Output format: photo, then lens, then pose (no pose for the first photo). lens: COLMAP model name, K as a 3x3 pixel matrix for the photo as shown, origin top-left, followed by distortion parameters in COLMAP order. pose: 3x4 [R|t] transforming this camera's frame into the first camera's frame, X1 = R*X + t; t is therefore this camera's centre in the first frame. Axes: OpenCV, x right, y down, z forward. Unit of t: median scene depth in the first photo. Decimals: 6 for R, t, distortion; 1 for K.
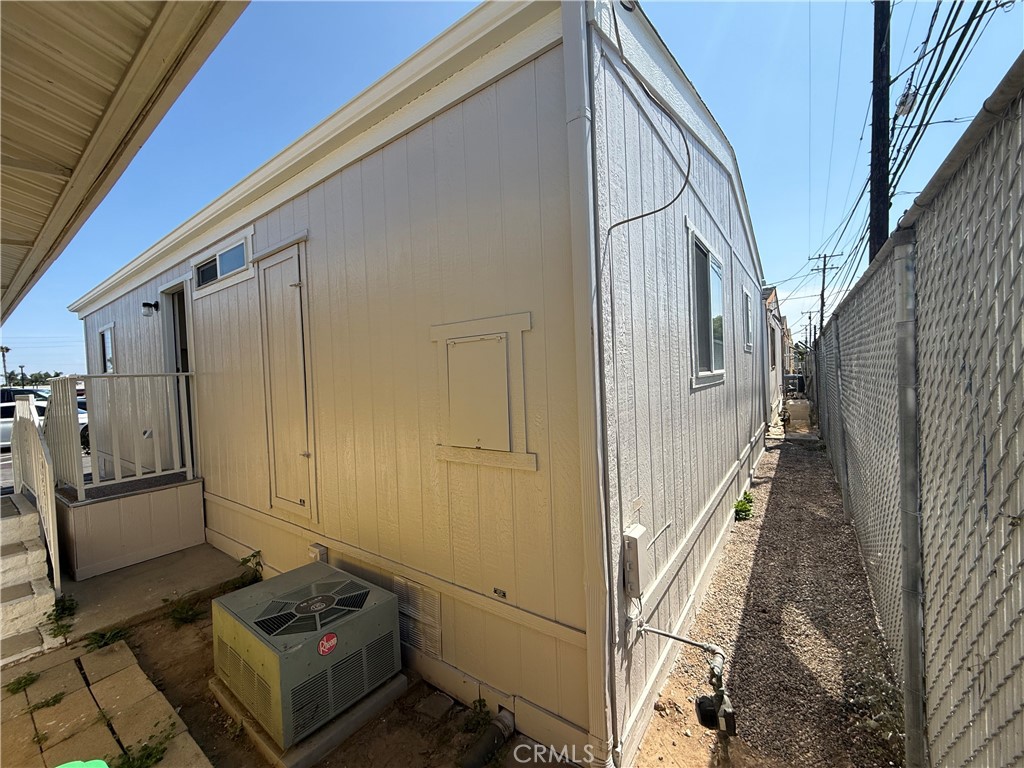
lens RADIAL K [[411.0, 0, 511.0], [0, 411.0, 383.5], [0, 0, 1]] dist [0.000076, -0.002088]
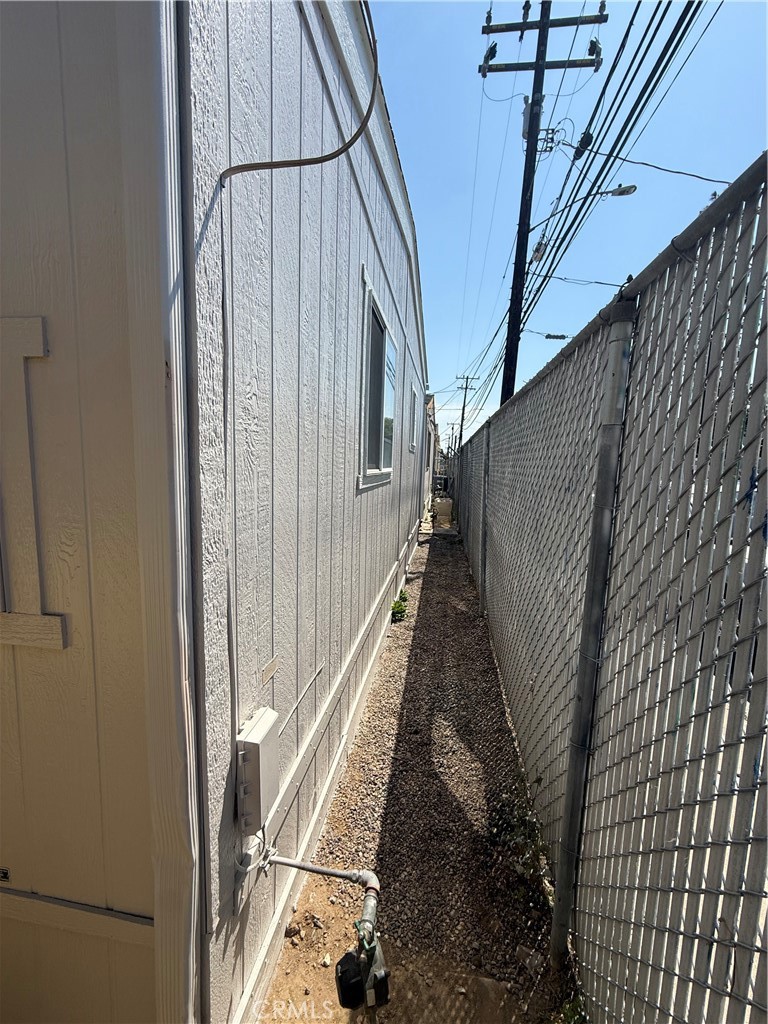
lens RADIAL K [[411.0, 0, 384.0], [0, 411.0, 509.9], [0, 0, 1]] dist [0.000076, -0.002088]
pose [[0.887879, 0.020076, 0.459639, 0.117720], [-0.060718, 0.995422, 0.073811, -0.010965], [-0.456053, -0.093443, 0.885033, 0.264110]]
